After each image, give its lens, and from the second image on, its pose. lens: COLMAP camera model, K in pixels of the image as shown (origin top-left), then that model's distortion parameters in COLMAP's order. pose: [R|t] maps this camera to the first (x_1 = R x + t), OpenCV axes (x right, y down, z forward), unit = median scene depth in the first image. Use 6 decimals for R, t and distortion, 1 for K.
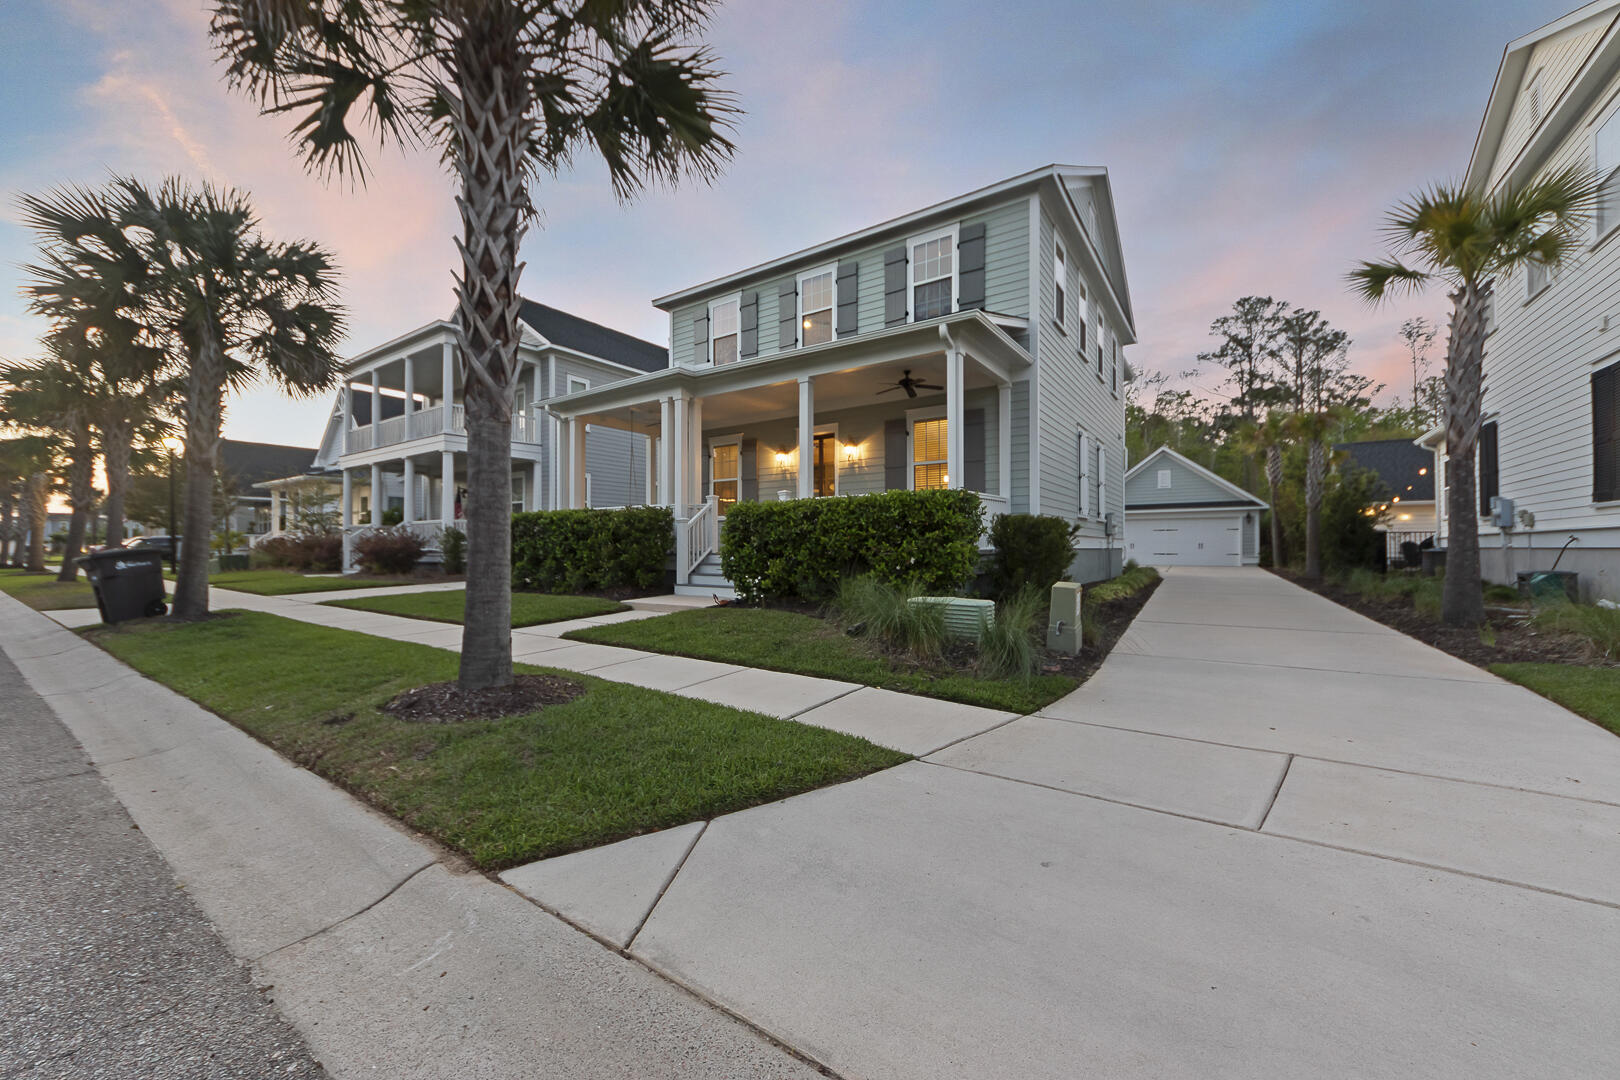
lens RADIAL K [[615.2, 0, 804.4], [0, 615.2, 543.7], [0, 0, 1]] dist [0.002446, -0.000227]
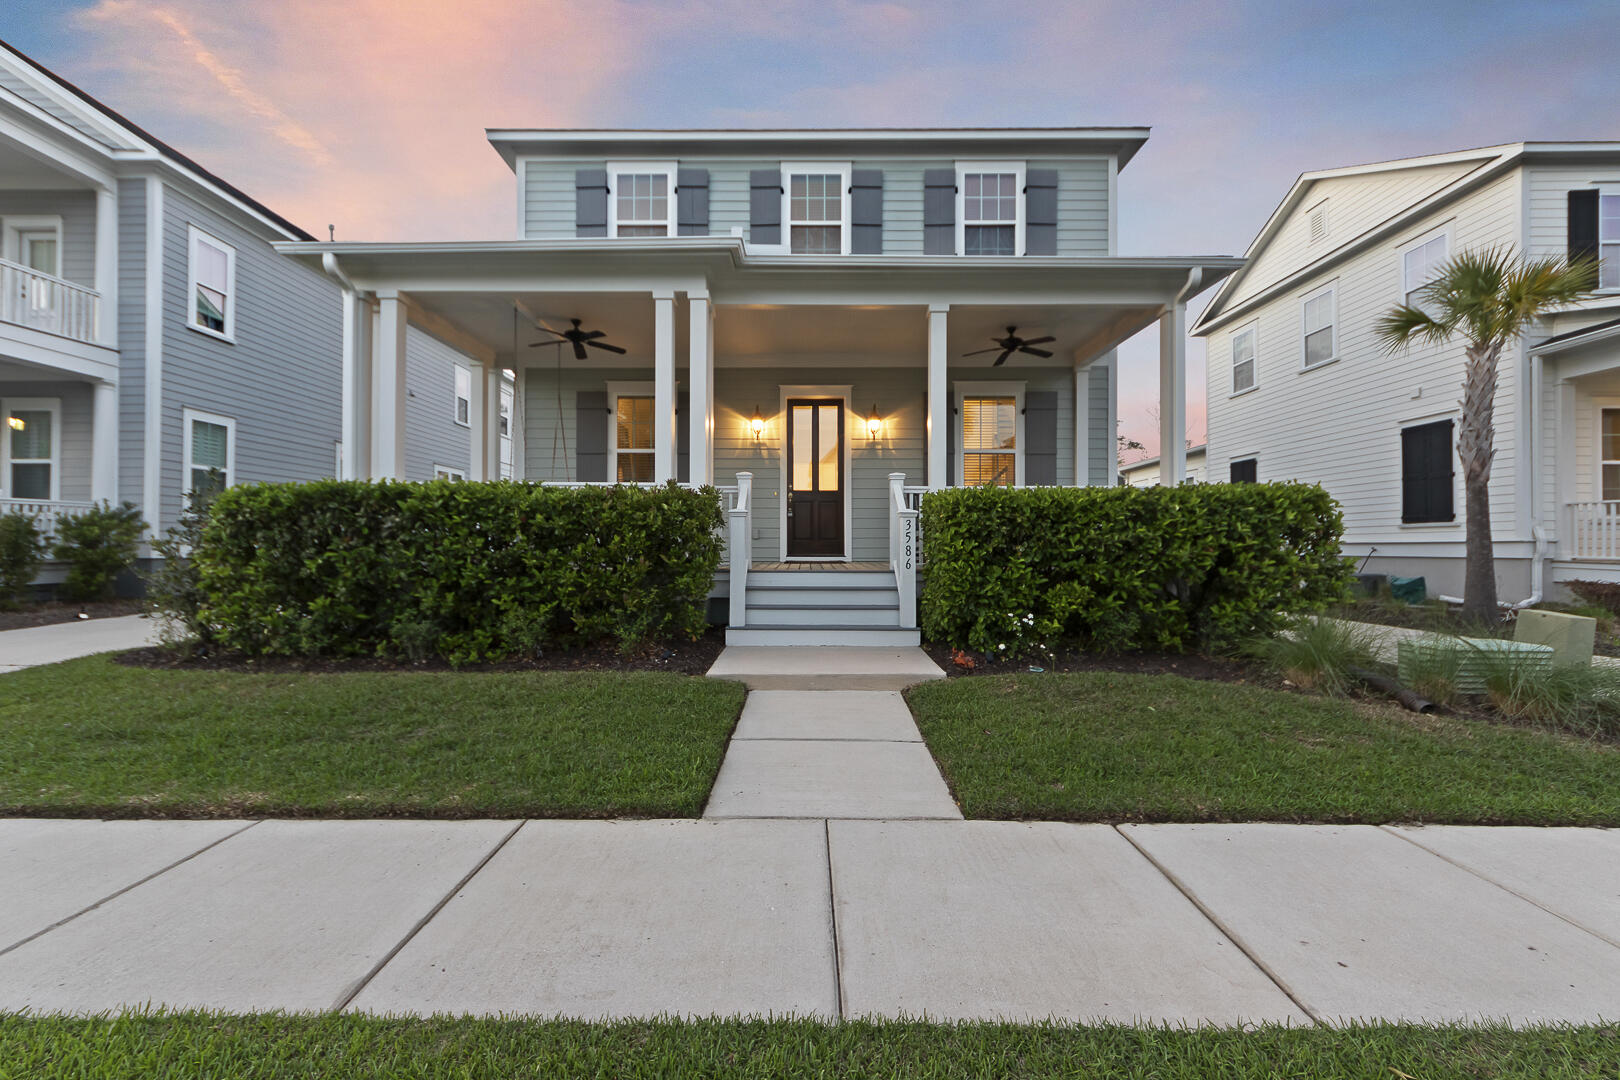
lens RADIAL K [[615.2, 0, 804.8], [0, 615.2, 543.0], [0, 0, 1]] dist [0.002446, -0.000227]
pose [[0.825103, 0.007603, 0.564932, -0.432744], [-0.005651, 0.999970, -0.005205, -0.007317], [-0.564955, 0.001103, 0.825121, 0.470129]]
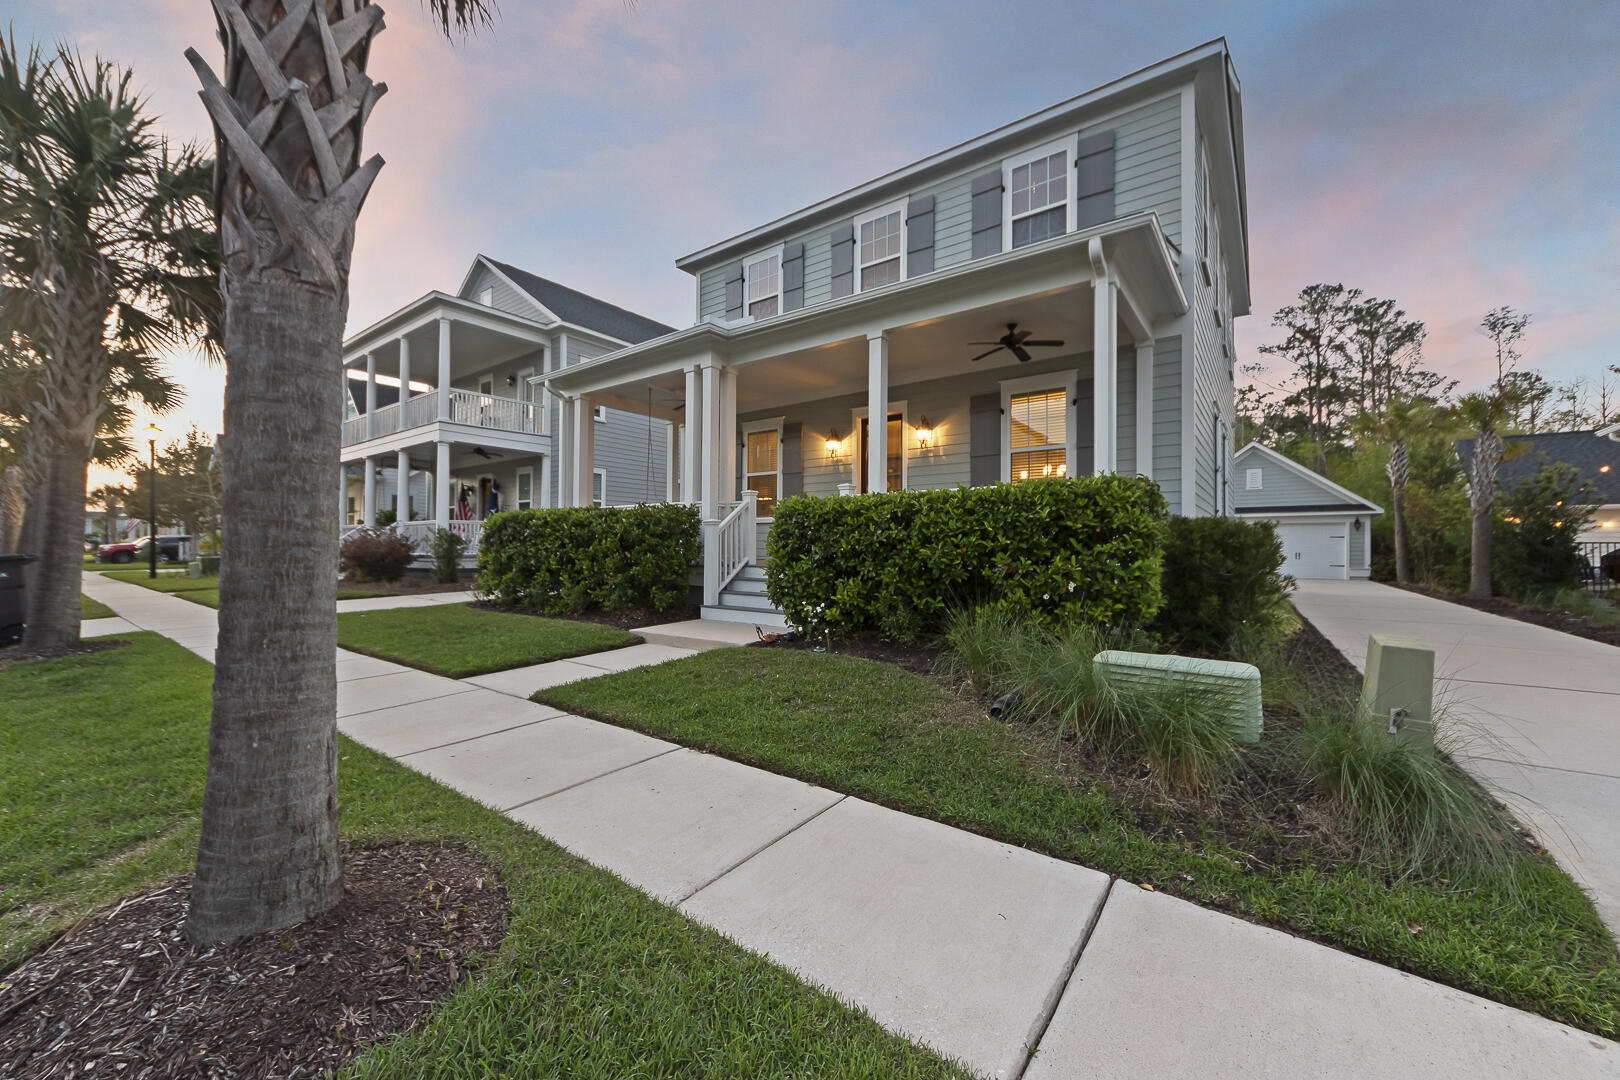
lens RADIAL K [[615.2, 0, 804.1], [0, 615.2, 543.0], [0, 0, 1]] dist [0.002446, -0.000227]
pose [[0.999343, 0.007558, -0.035447, -0.052455], [-0.007773, 0.999952, -0.005921, -0.008120], [0.035400, 0.006192, 0.999354, 0.223789]]
